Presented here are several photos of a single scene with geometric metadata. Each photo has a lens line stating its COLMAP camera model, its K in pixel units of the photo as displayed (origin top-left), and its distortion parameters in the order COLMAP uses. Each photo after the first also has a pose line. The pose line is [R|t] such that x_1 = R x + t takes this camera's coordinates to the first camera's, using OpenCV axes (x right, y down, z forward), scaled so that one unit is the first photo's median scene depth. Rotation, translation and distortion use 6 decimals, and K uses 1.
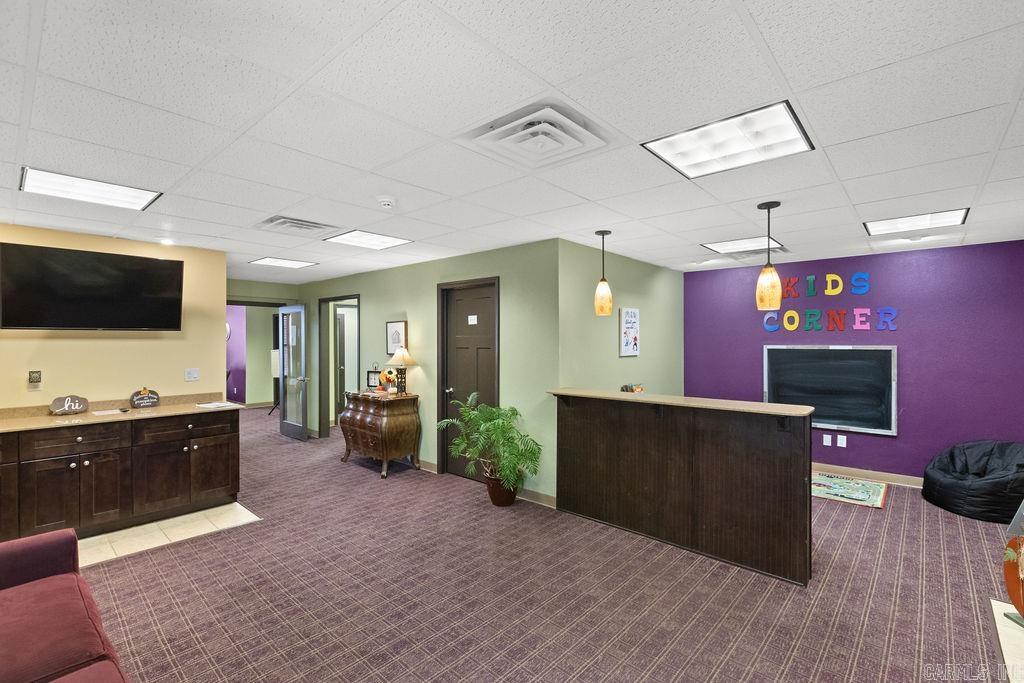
lens RADIAL K [[465.3, 0, 512.8], [0, 465.3, 342.4], [0, 0, 1]] dist [-0.003693, 0.000540]
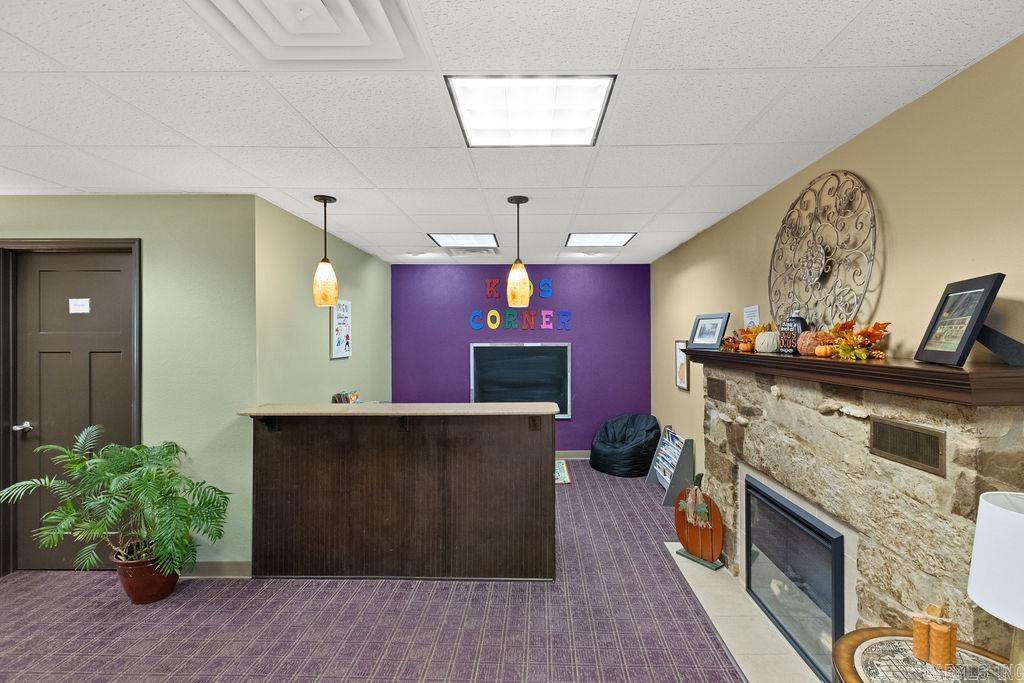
lens RADIAL K [[465.3, 0, 514.4], [0, 465.3, 337.6], [0, 0, 1]] dist [-0.003693, 0.000540]
pose [[0.747702, -0.000765, 0.664034, -0.076876], [0.005975, 0.999967, -0.005576, -0.000387], [-0.664008, 0.008137, 0.747682, 0.206962]]
